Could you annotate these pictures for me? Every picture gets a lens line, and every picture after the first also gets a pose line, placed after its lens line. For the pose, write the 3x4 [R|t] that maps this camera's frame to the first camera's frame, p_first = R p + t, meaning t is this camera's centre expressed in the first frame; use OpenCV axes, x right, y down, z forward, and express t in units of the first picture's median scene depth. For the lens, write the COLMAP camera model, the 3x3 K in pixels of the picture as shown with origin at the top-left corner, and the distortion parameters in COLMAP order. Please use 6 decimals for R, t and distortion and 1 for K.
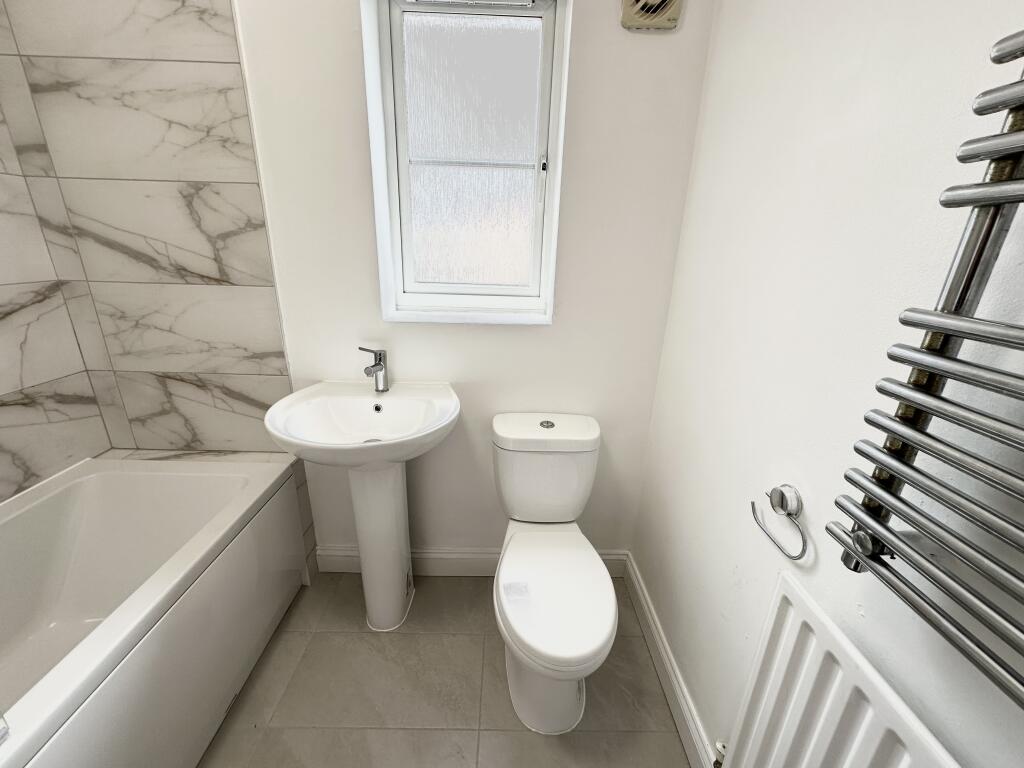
lens RADIAL K [[410.2, 0, 509.3], [0, 410.2, 383.7], [0, 0, 1]] dist [0.003039, -0.000905]
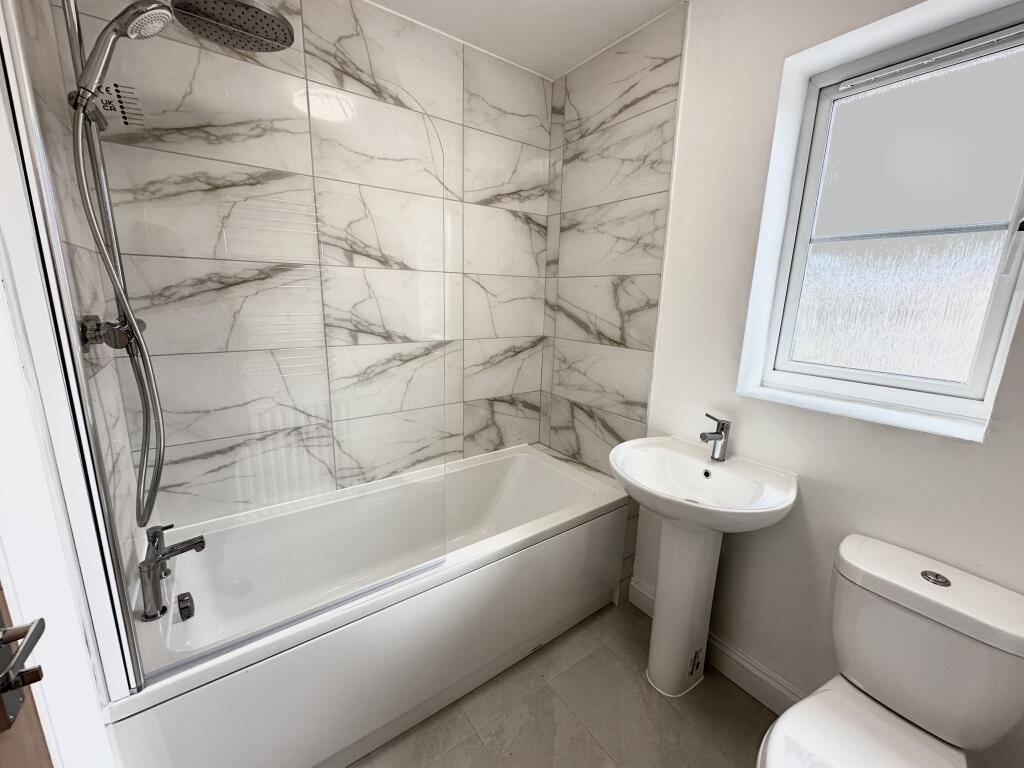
lens RADIAL K [[410.2, 0, 512.6], [0, 410.2, 385.6], [0, 0, 1]] dist [0.003039, -0.000905]
pose [[0.578247, 0.162459, -0.799523, 0.189278], [-0.274381, 0.961616, -0.003049, -0.016983], [0.768339, 0.221137, 0.600627, -0.049937]]
